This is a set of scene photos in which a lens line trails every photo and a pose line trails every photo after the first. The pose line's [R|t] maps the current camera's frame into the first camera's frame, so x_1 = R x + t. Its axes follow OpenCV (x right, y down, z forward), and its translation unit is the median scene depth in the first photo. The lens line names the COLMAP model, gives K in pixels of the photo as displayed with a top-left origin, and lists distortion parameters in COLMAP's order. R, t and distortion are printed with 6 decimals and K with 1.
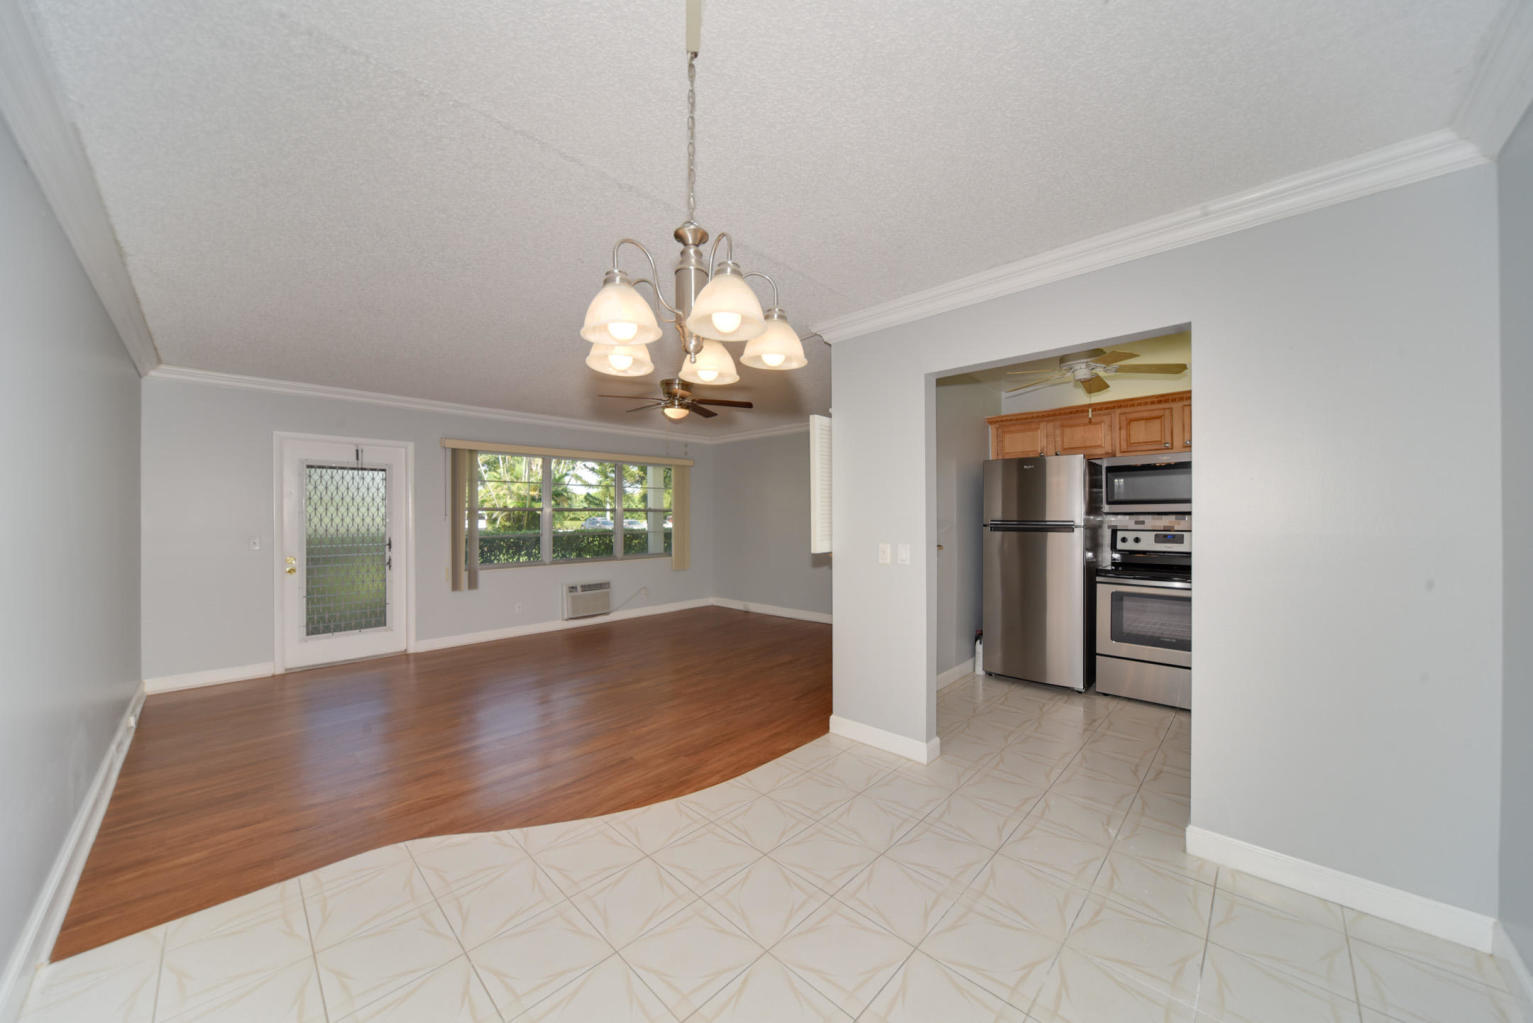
lens RADIAL K [[527.0, 0, 769.0], [0, 527.0, 515.0], [0, 0, 1]] dist [-0.009744, 0.000055]
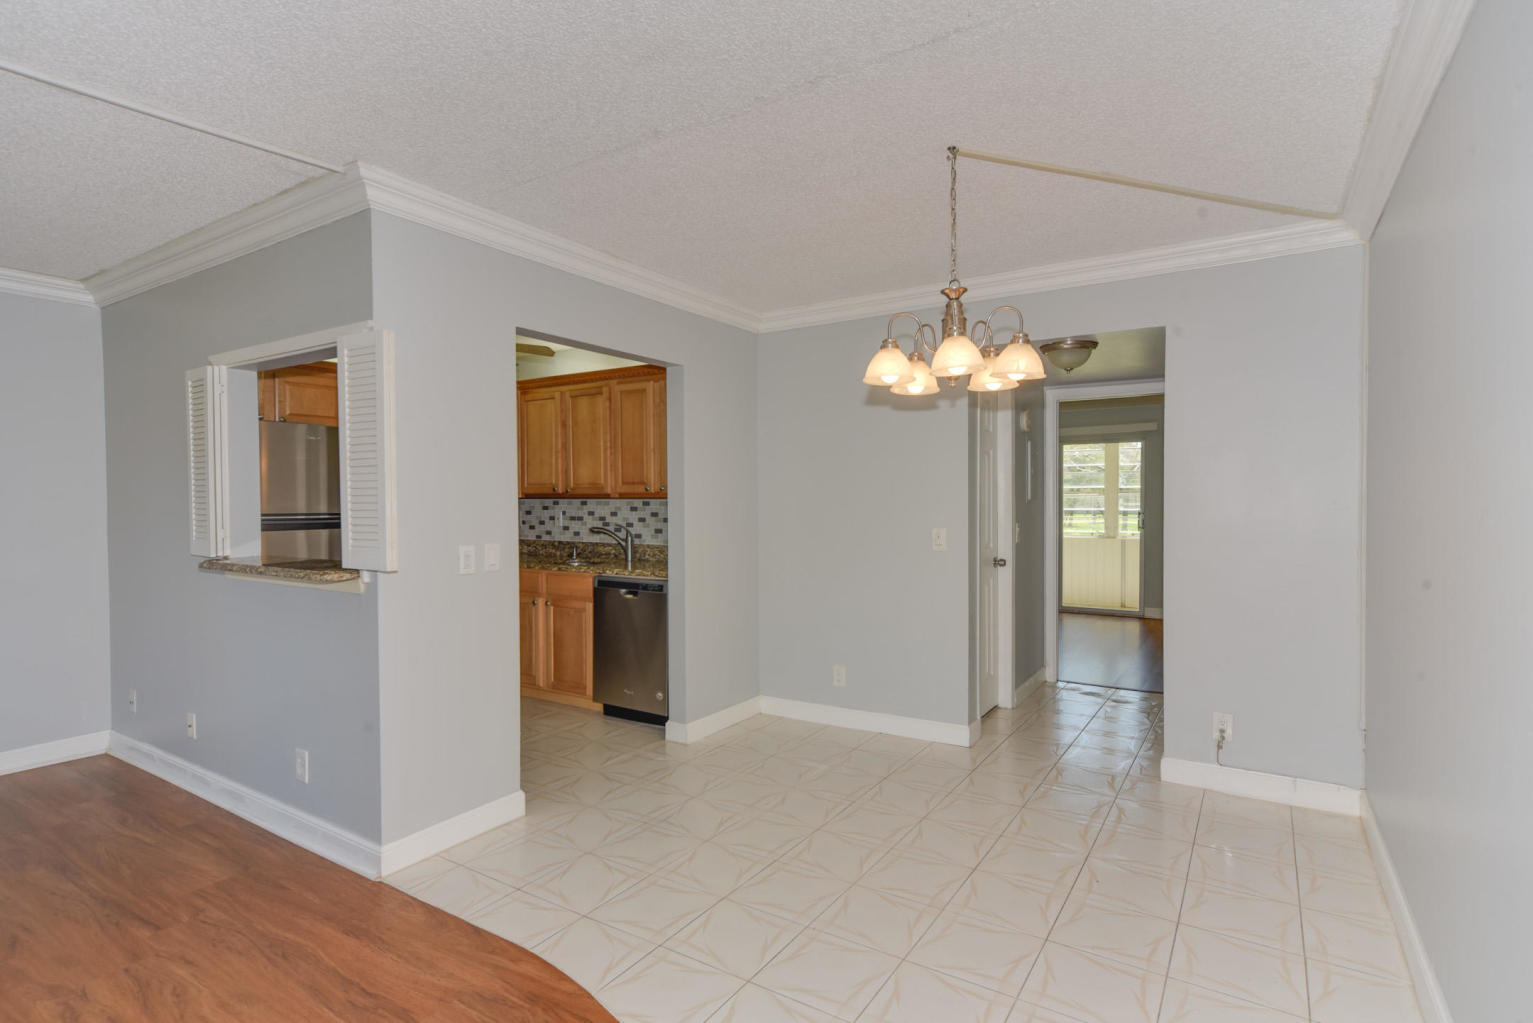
lens RADIAL K [[759.6, 0, 768.8], [0, 759.6, 514.6], [0, 0, 1]] dist [0.003104, 0.000913]
pose [[-0.186599, -0.012974, 0.982350, -0.567303], [0.006232, 0.999877, 0.014390, 0.000736], [-0.982416, 0.008807, -0.186495, 0.530007]]
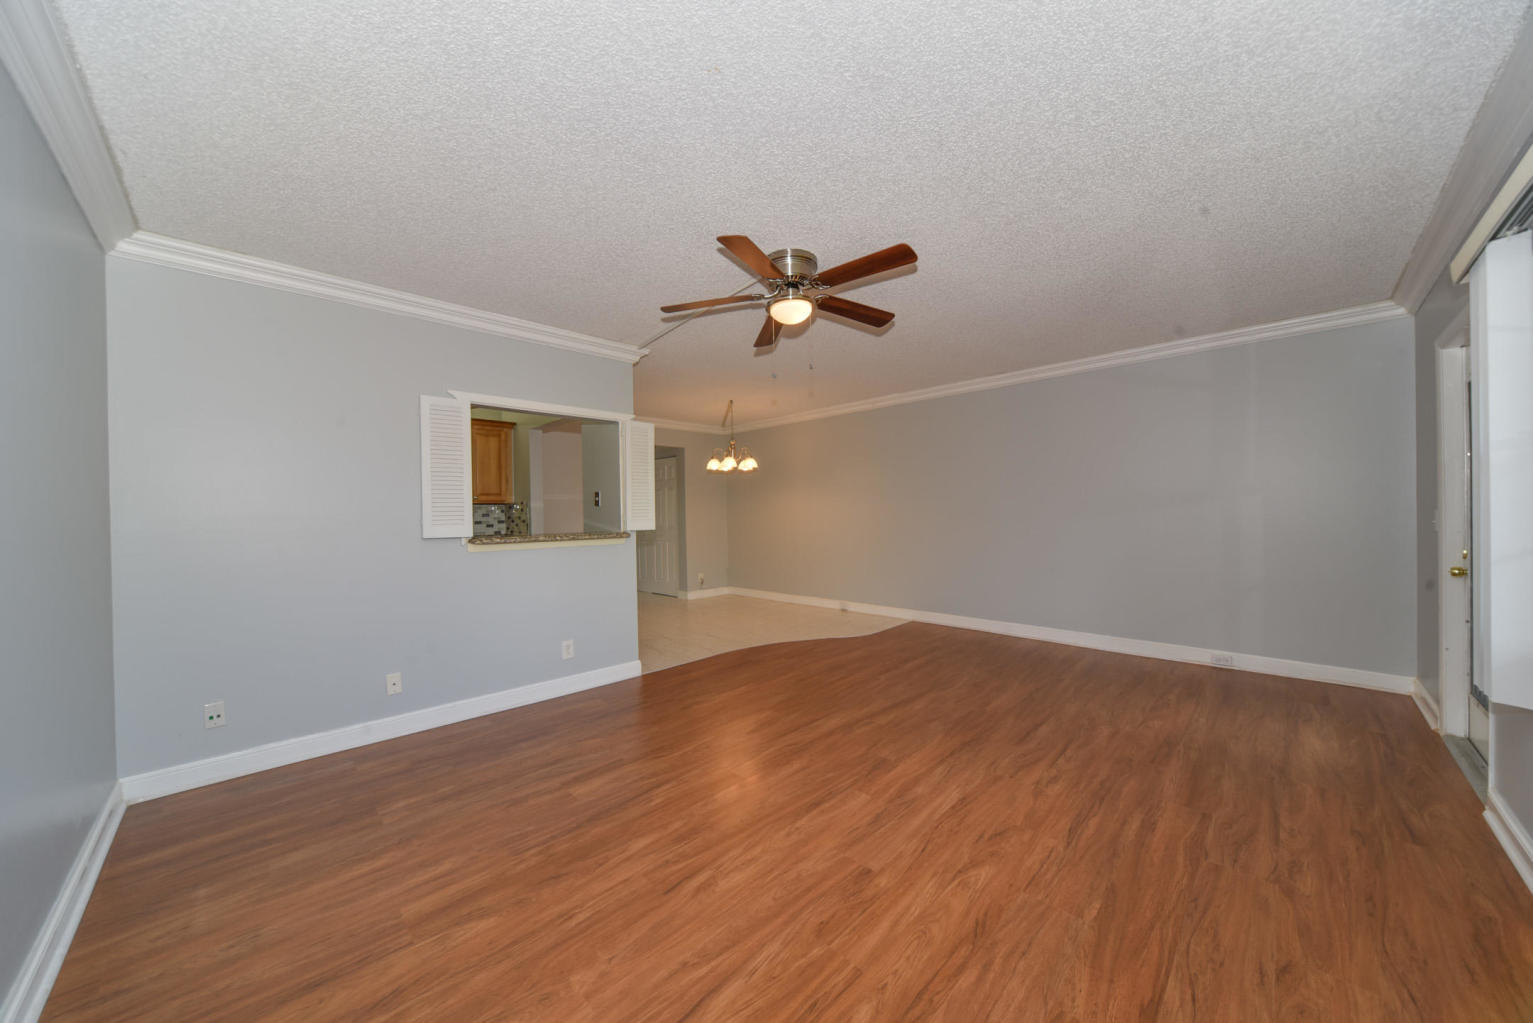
lens RADIAL K [[527.0, 0, 769.0], [0, 527.0, 515.0], [0, 0, 1]] dist [-0.009744, 0.000055]
pose [[-0.999336, 0.021437, 0.029476, -0.169218], [0.021604, 0.999752, 0.005376, 0.024760], [-0.029353, 0.006009, -0.999551, 1.620543]]
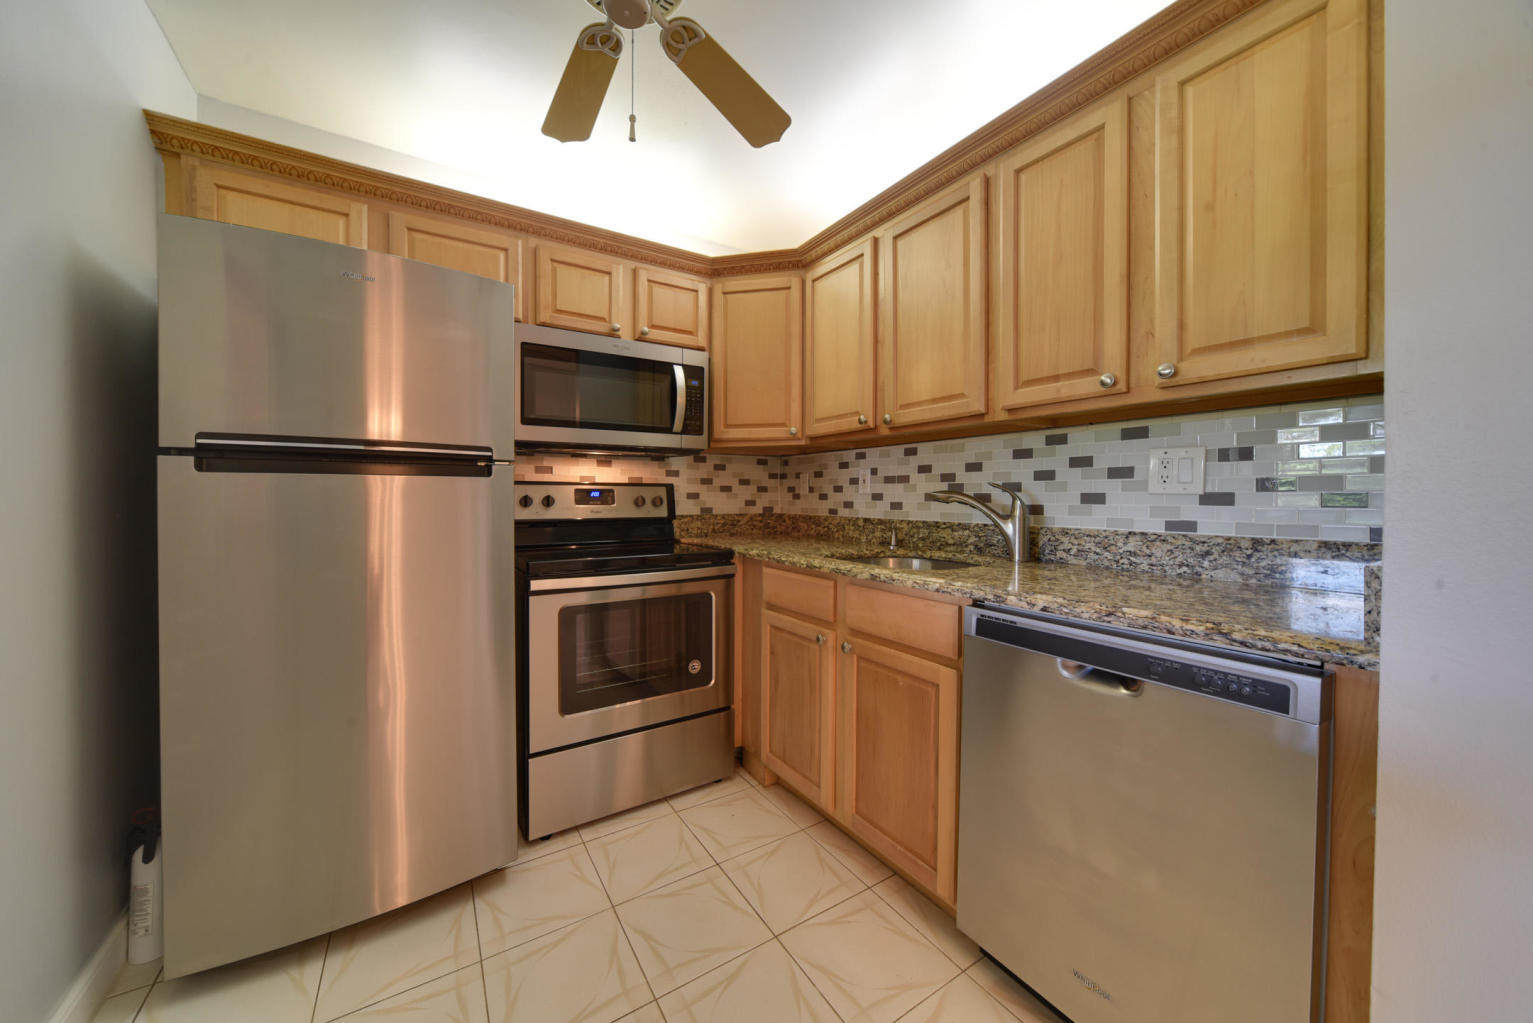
lens RADIAL K [[536.4, 0, 761.1], [0, 536.4, 503.2], [0, 0, 1]] dist [-0.001373, 0.000091]
pose [[0.242336, -0.004262, 0.970183, 0.203012], [-0.002270, 0.999985, 0.004960, 0.043729], [-0.970190, -0.003404, 0.242323, 0.609529]]
